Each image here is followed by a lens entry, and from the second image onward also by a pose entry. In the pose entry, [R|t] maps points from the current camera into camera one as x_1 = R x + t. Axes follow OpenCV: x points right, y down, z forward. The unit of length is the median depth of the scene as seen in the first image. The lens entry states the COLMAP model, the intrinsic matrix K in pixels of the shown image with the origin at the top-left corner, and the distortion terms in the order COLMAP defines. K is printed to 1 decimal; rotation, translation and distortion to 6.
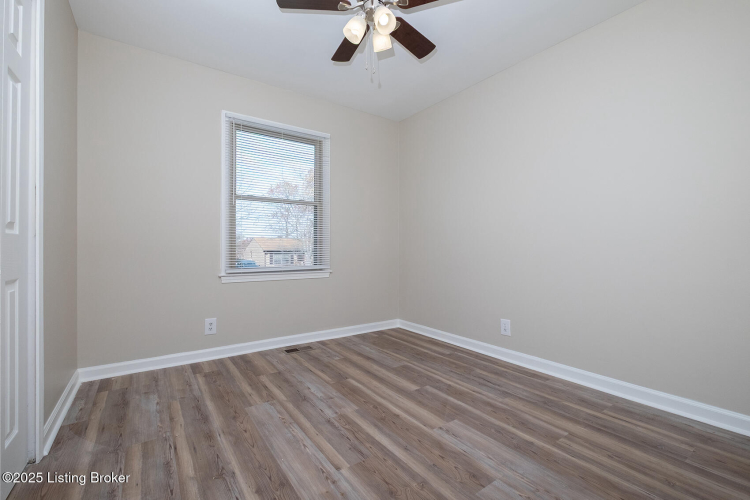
lens RADIAL K [[326.5, 0, 375.0], [0, 326.5, 250.0], [0, 0, 1]] dist [-0.002146, -0.000194]
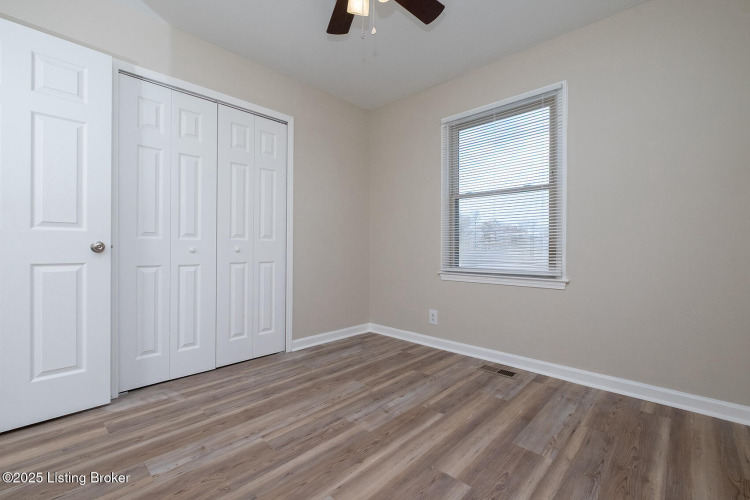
lens RADIAL K [[328.1, 0, 378.5], [0, 328.1, 251.8], [0, 0, 1]] dist [-0.002276, -0.000529]
pose [[0.195808, 0.011487, -0.980575, 0.656035], [-0.004422, 0.999932, 0.010831, -0.002633], [0.980632, 0.002215, 0.195845, 0.693521]]
